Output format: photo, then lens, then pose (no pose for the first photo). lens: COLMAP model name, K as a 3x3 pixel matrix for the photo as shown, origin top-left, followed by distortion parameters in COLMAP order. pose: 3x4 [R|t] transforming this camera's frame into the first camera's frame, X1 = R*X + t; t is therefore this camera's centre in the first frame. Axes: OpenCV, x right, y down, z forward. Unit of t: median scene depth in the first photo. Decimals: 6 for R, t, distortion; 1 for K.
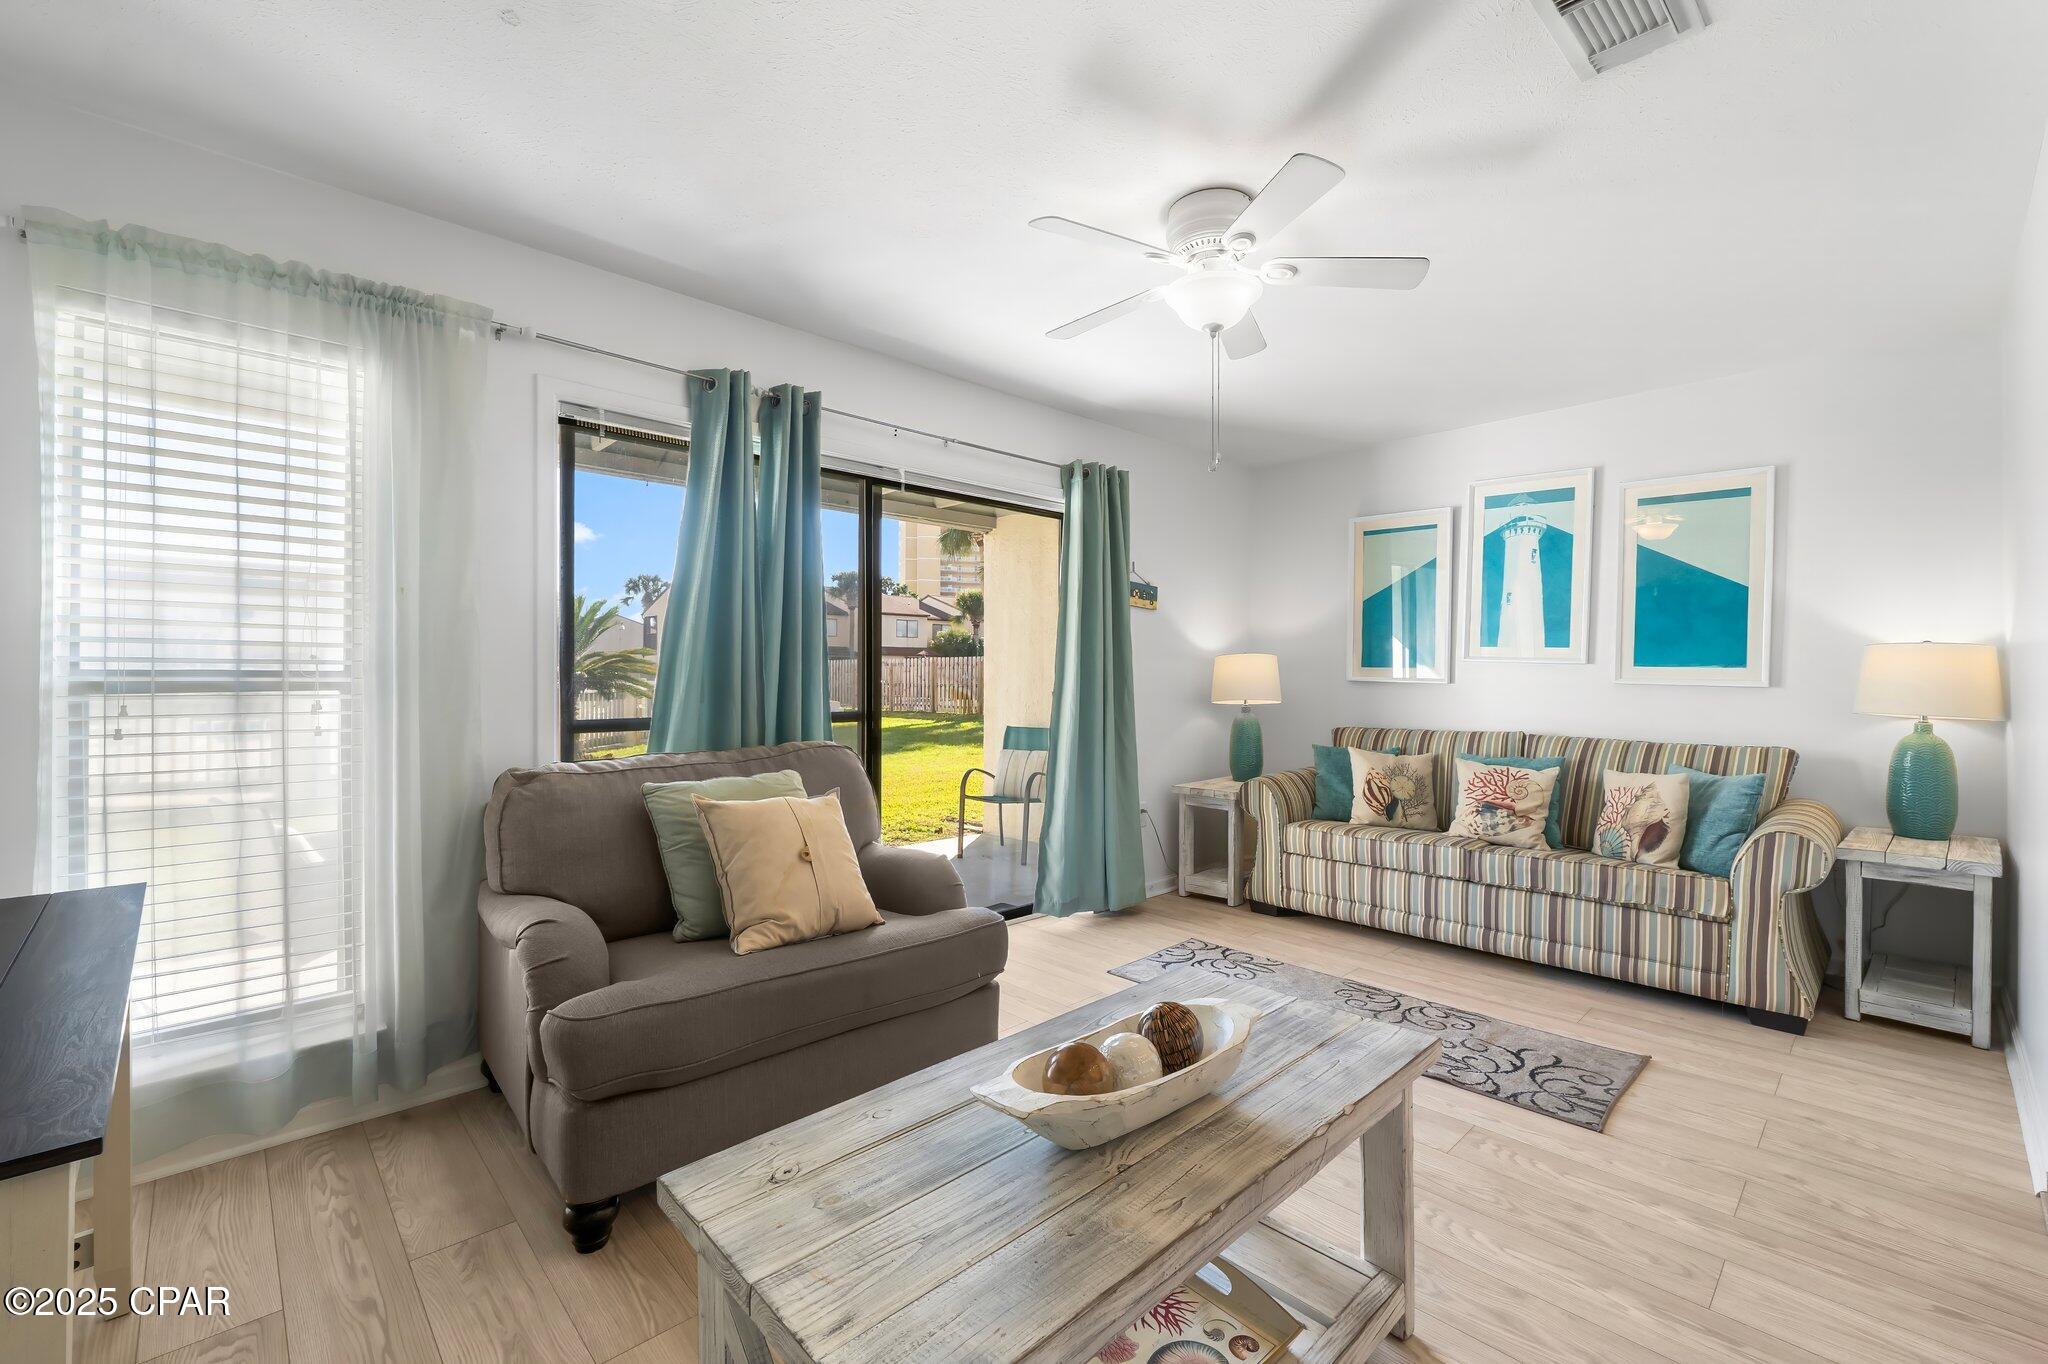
lens RADIAL K [[852.3, 0, 1032.7], [0, 852.3, 672.2], [0, 0, 1]] dist [-0.013011, -0.000328]
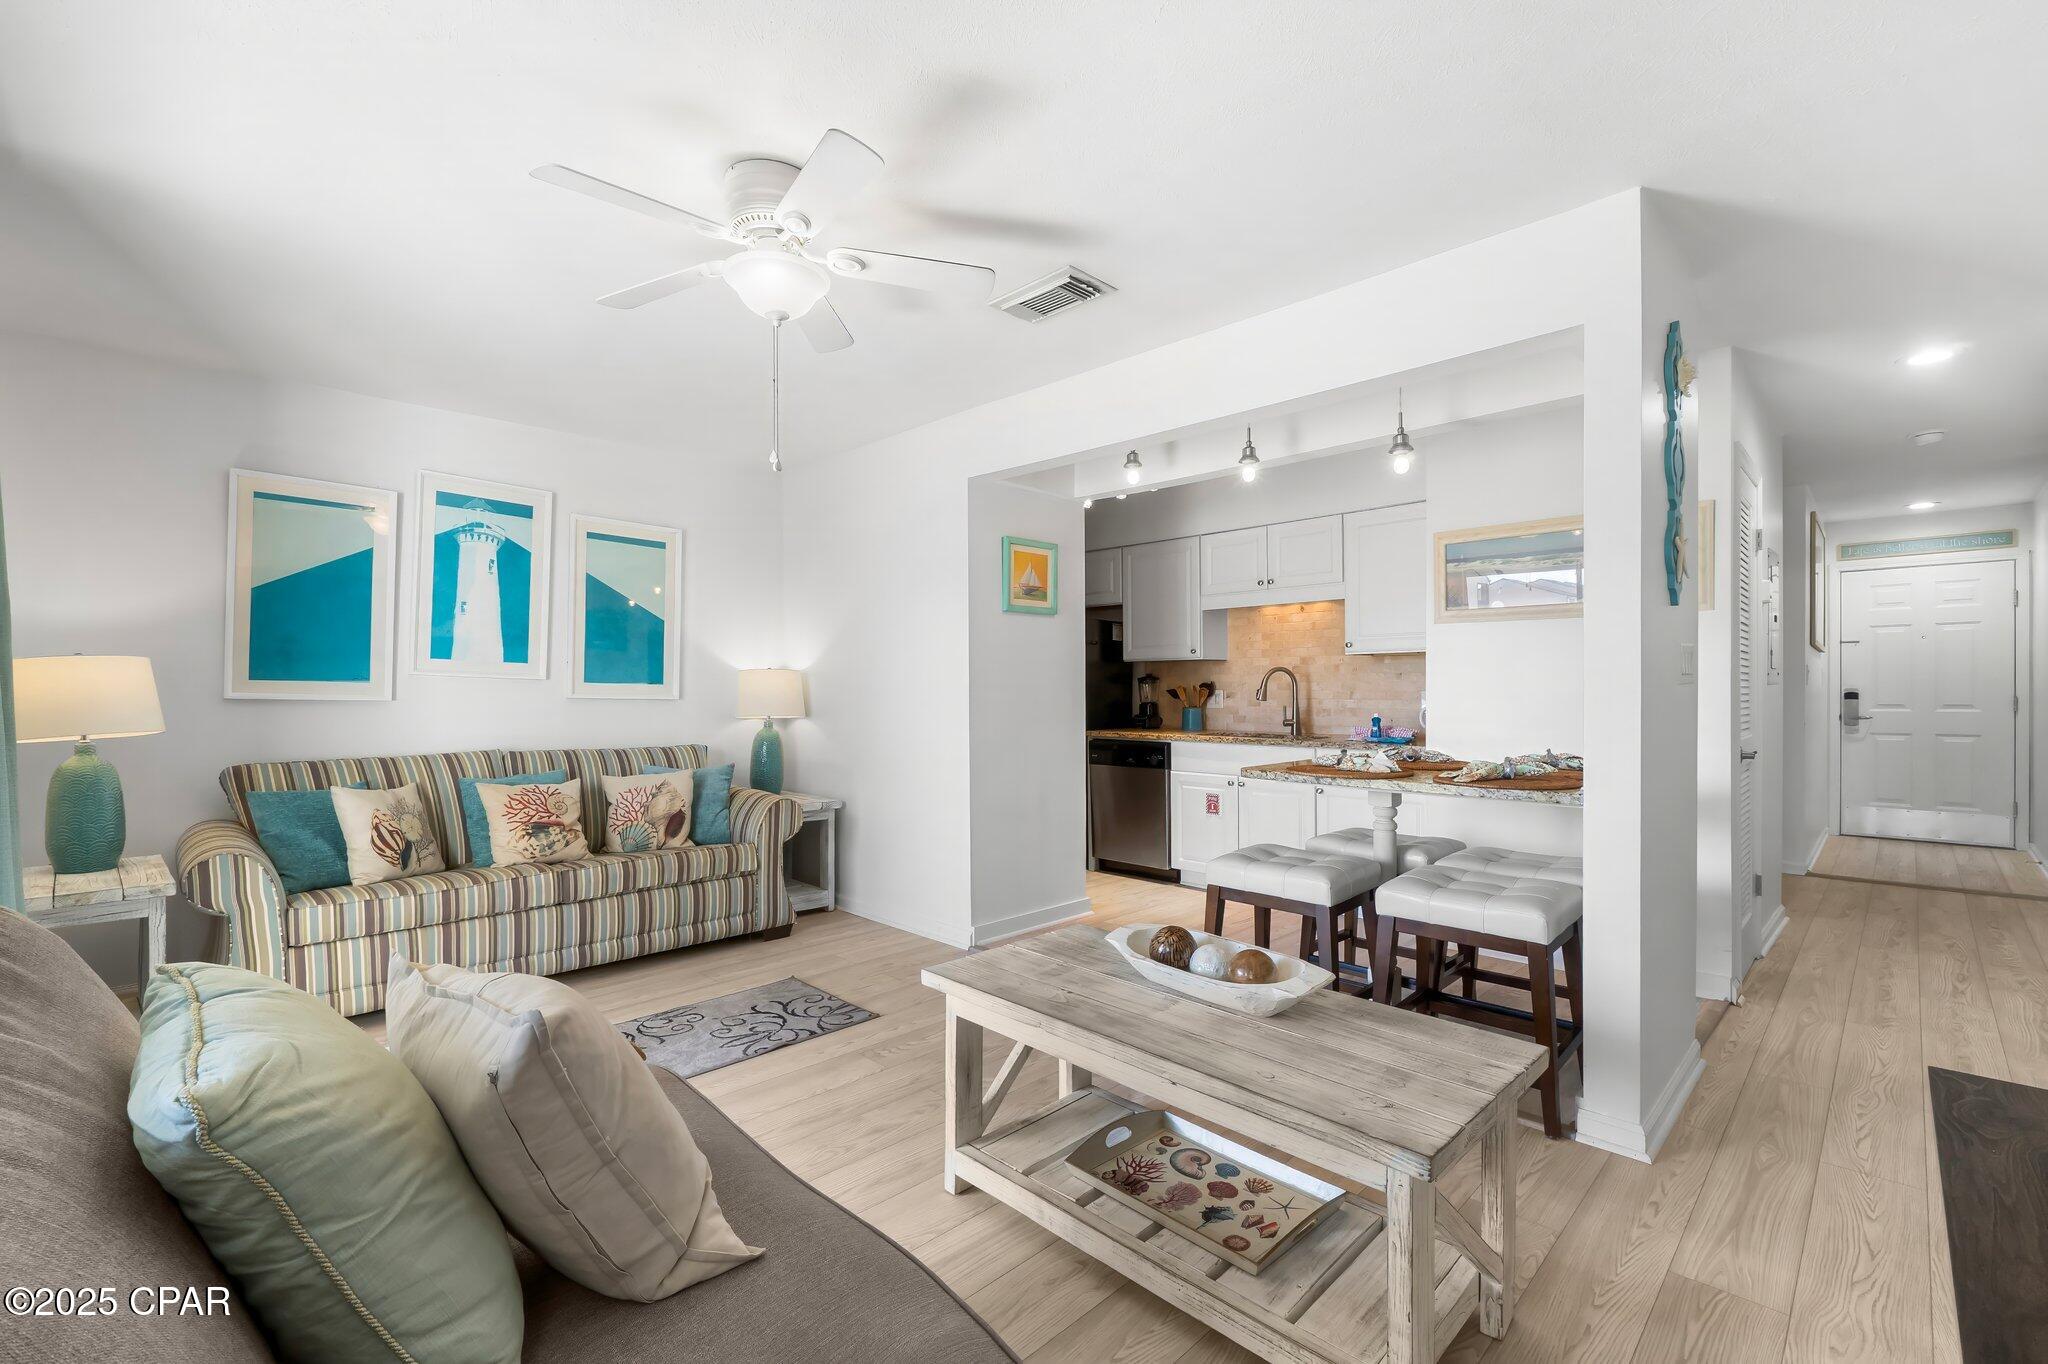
lens RADIAL K [[889.8, 0, 1014.5], [0, 889.8, 697.4], [0, 0, 1]] dist [-0.013372, -0.000013]
pose [[-0.015220, -0.009330, 0.999841, -0.520508], [-0.002267, 0.999954, 0.009297, 0.000594], [-0.999882, -0.002125, -0.015240, 0.519102]]
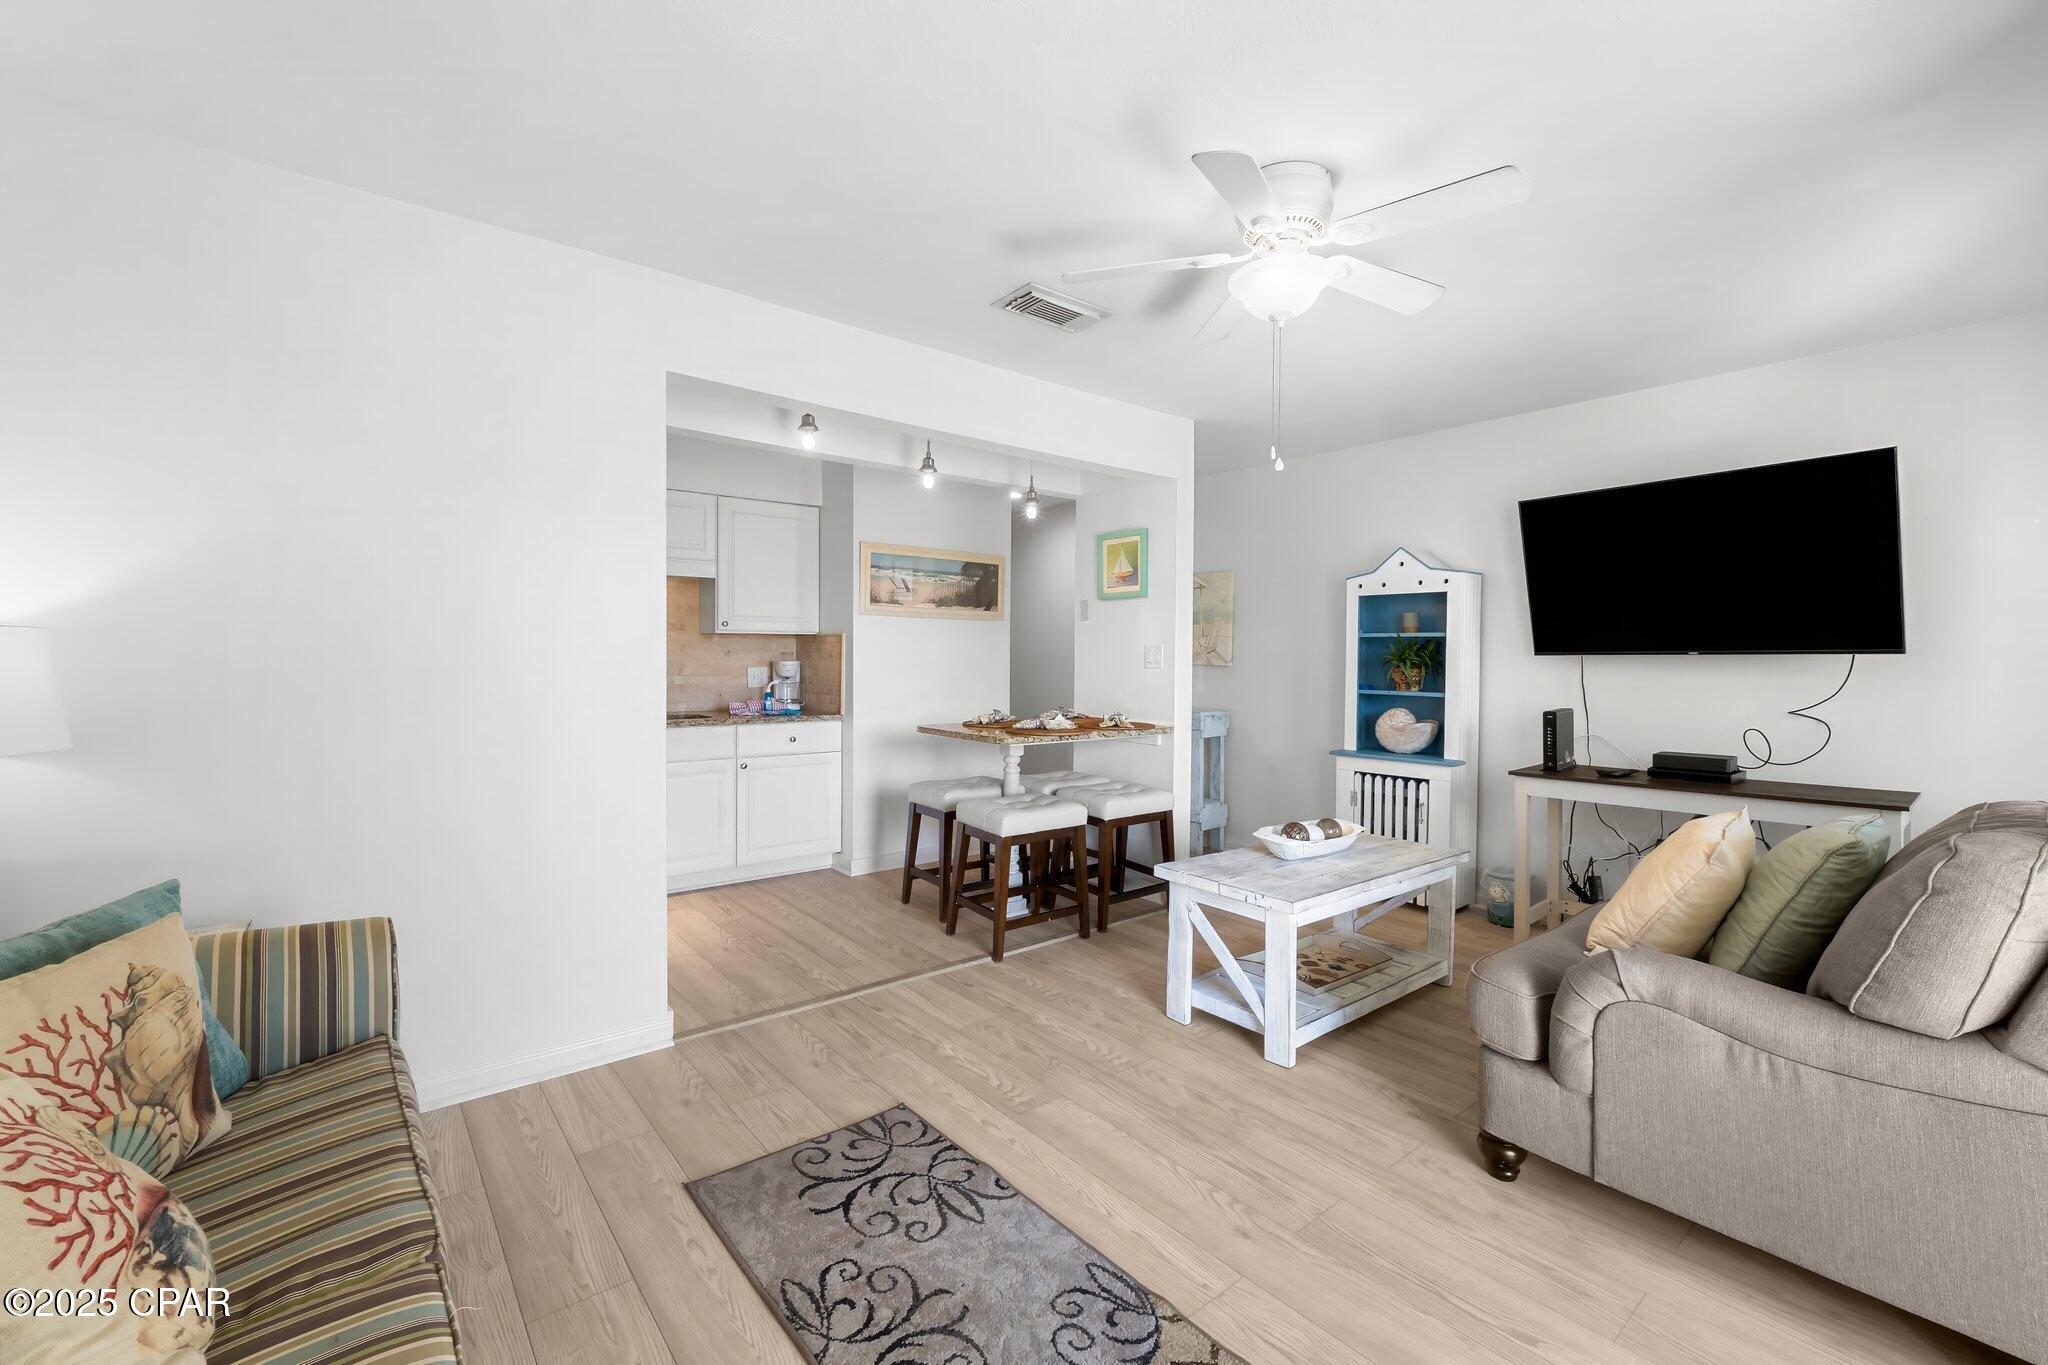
lens RADIAL K [[852.3, 0, 1032.7], [0, 852.3, 672.7], [0, 0, 1]] dist [-0.013011, -0.000328]
pose [[-0.997386, -0.010238, 0.071529, 0.282779], [-0.009195, 0.999847, 0.014900, -0.016342], [-0.071671, 0.014203, -0.997327, 1.340745]]
